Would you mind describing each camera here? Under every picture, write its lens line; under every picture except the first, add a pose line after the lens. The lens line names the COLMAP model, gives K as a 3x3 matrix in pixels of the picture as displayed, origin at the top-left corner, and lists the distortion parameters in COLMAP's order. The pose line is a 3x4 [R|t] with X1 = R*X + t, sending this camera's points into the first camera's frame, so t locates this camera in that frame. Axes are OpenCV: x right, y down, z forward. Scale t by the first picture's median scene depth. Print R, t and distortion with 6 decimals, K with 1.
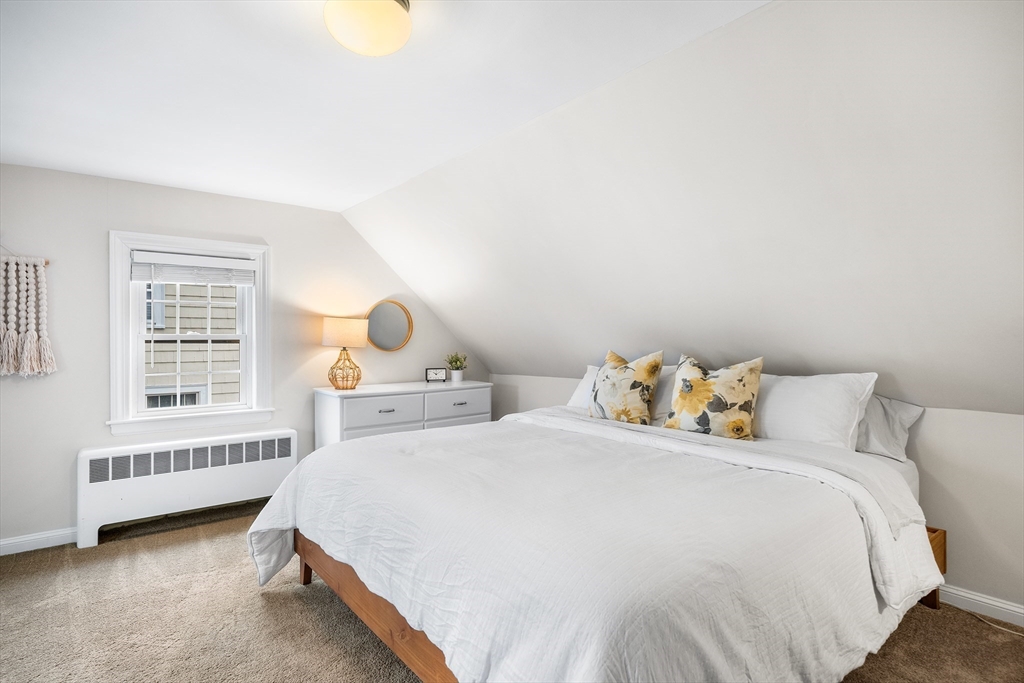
lens RADIAL K [[538.2, 0, 510.2], [0, 538.2, 339.8], [0, 0, 1]] dist [-0.001465, -0.000123]
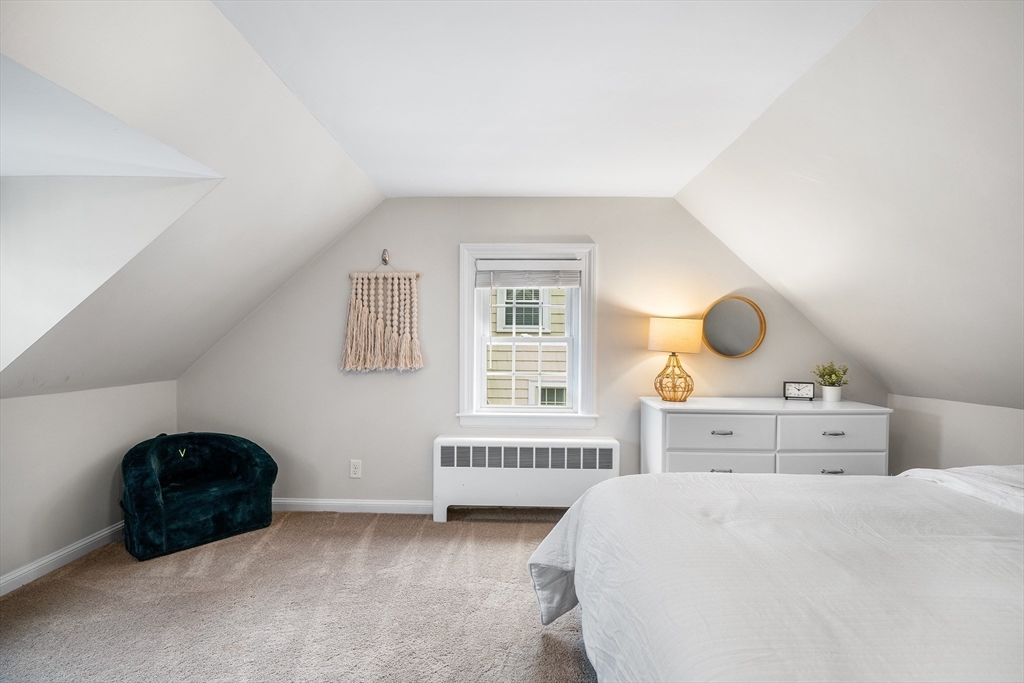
lens RADIAL K [[494.2, 0, 508.5], [0, 494.2, 346.7], [0, 0, 1]] dist [0.000380, -0.000913]
pose [[0.760805, 0.015887, -0.648786, 0.004198], [-0.011141, 0.999873, 0.011419, -0.001224], [0.648885, -0.001460, 0.760885, 0.271697]]
